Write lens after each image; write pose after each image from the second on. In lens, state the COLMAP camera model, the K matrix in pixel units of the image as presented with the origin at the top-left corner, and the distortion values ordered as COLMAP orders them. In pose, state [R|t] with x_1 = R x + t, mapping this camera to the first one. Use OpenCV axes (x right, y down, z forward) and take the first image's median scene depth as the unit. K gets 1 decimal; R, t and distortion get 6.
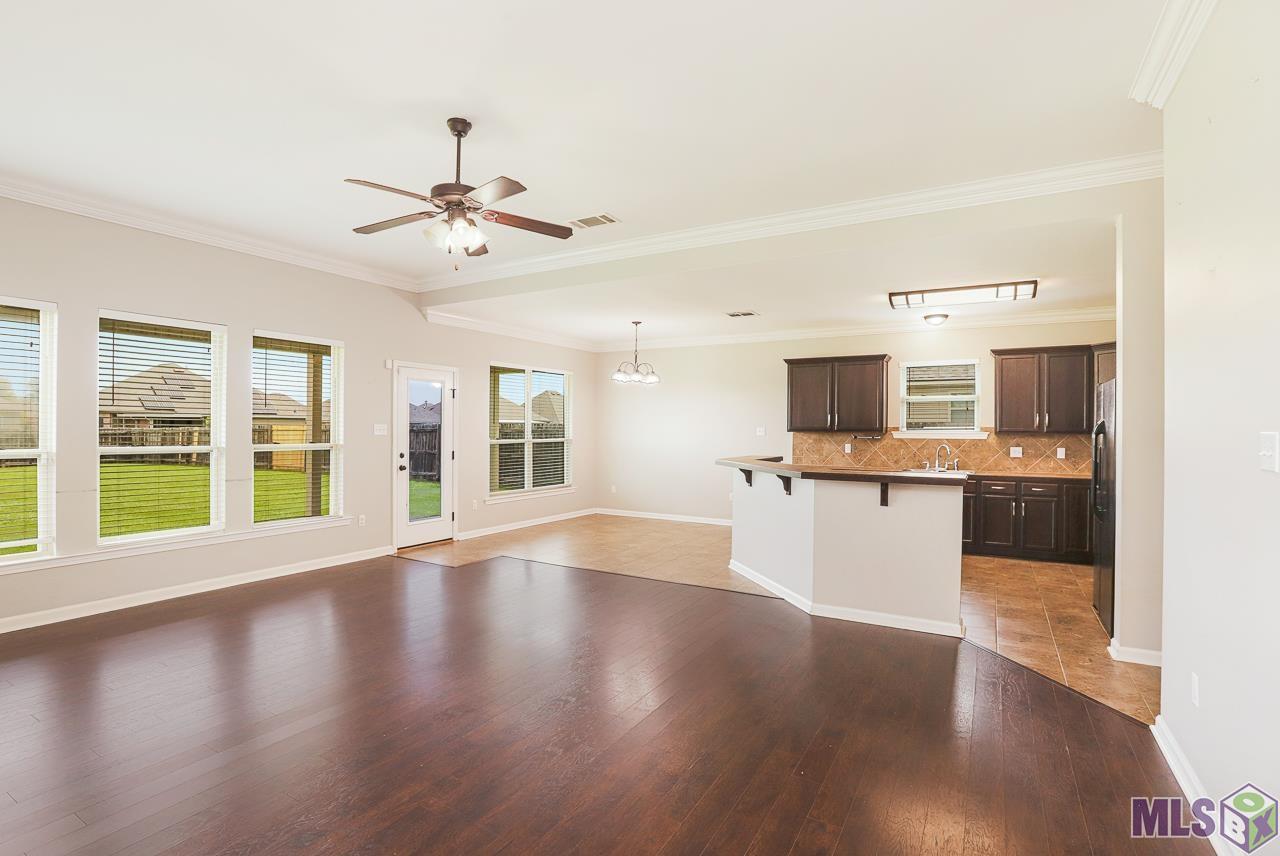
lens RADIAL K [[607.9, 0, 636.1], [0, 607.9, 416.5], [0, 0, 1]] dist [-0.052171, 0.019940]
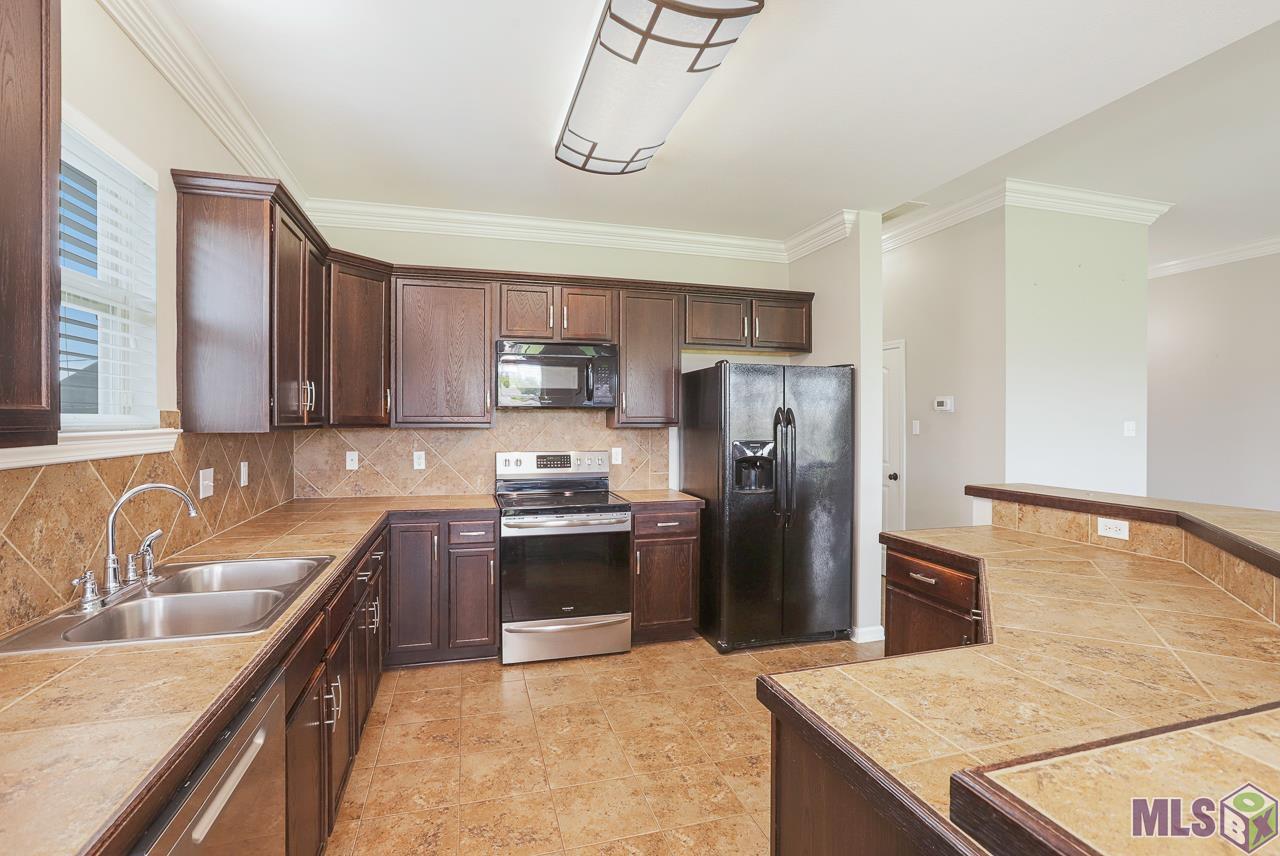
lens RADIAL K [[596.6, 0, 635.9], [0, 596.6, 420.8], [0, 0, 1]] dist [-0.042282, 0.021369]
pose [[-0.719884, -0.009568, 0.694028, 0.202536], [-0.020212, 0.999770, -0.007181, 0.019272], [-0.693800, -0.019197, -0.719912, 1.004733]]
